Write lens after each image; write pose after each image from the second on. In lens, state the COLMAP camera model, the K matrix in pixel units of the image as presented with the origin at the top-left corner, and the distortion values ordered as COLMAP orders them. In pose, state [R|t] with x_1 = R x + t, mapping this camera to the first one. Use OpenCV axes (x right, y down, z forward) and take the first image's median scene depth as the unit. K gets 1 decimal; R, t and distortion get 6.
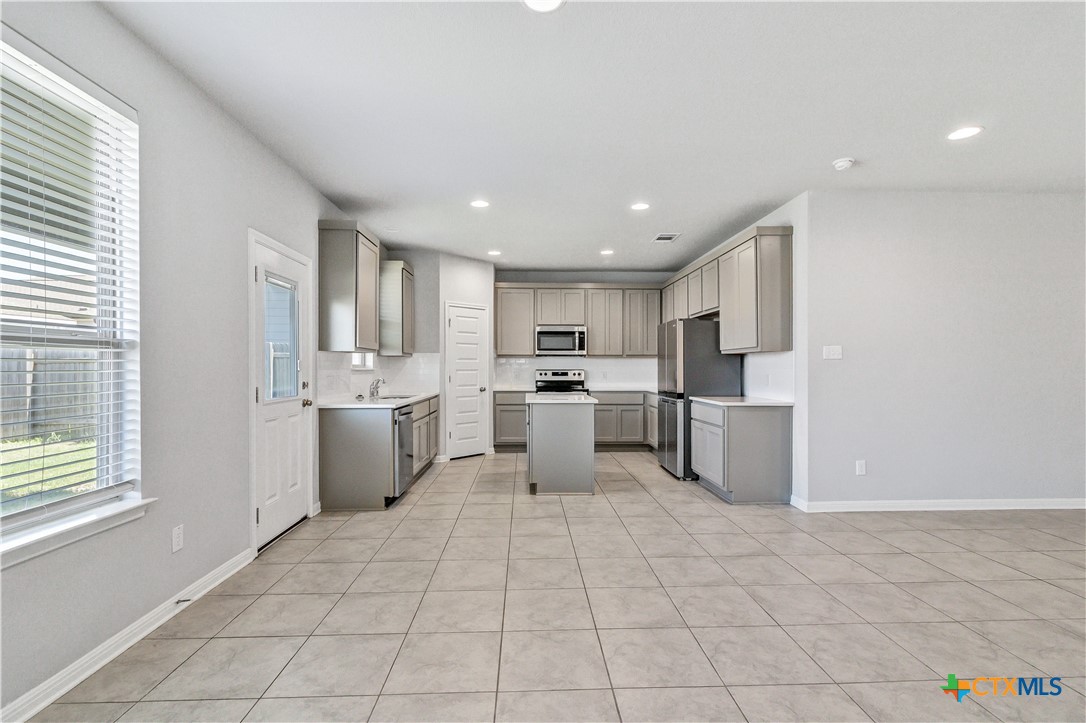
lens RADIAL K [[499.9, 0, 548.3], [0, 499.9, 368.2], [0, 0, 1]] dist [-0.000924, -0.000086]
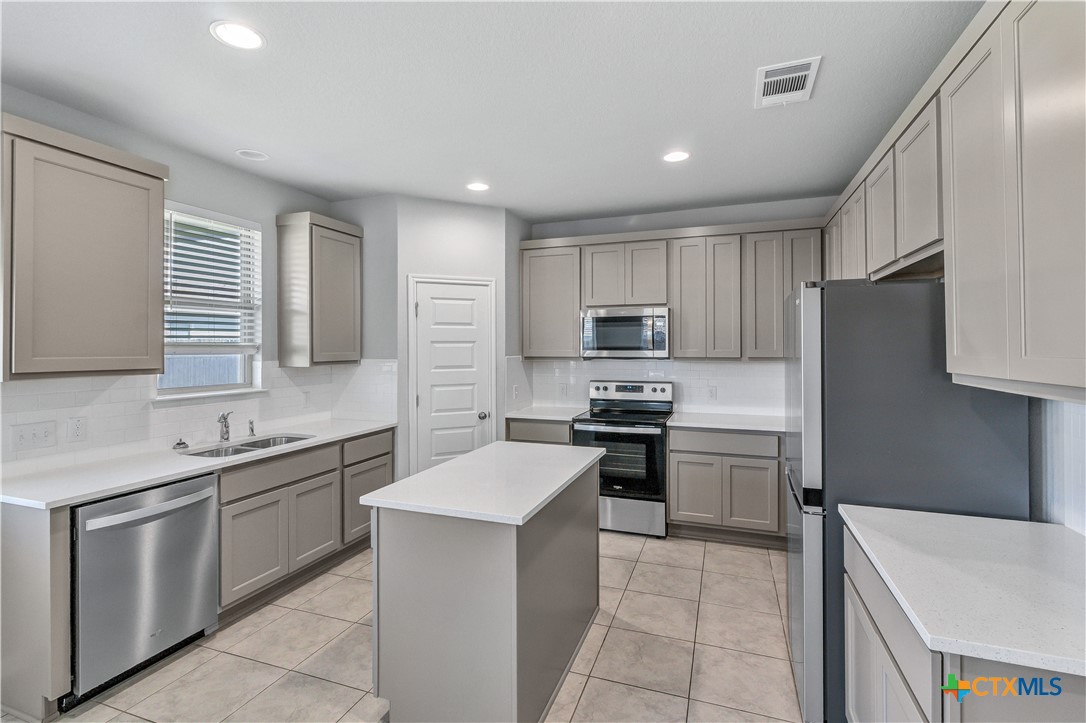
lens RADIAL K [[504.3, 0, 543.8], [0, 504.3, 350.2], [0, 0, 1]] dist [-0.003034, -0.000356]
pose [[0.923854, -0.001076, -0.382744, 0.196815], [0.003422, 0.999979, 0.005450, -0.046692], [0.382730, -0.006345, 0.923839, 0.518257]]
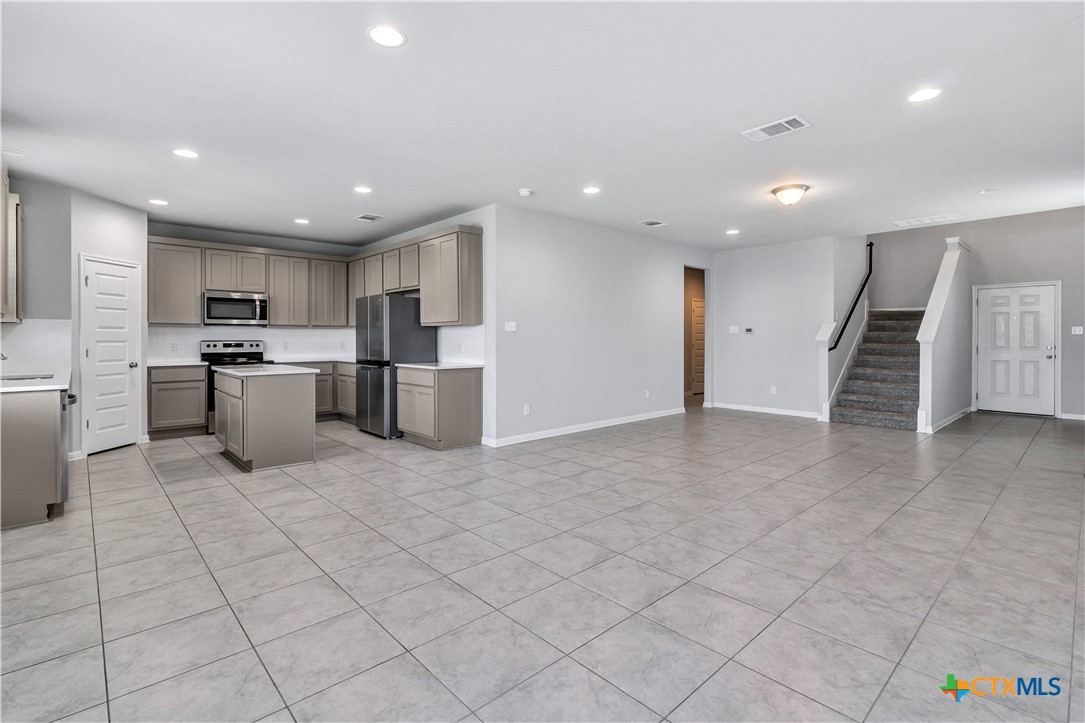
lens RADIAL K [[500.4, 0, 537.9], [0, 500.4, 340.7], [0, 0, 1]] dist [-0.000979, -0.000066]
pose [[0.767591, -0.004593, 0.640923, -0.167256], [0.002454, 0.999988, 0.004227, 0.000749], [-0.640935, -0.001672, 0.767593, -0.059799]]
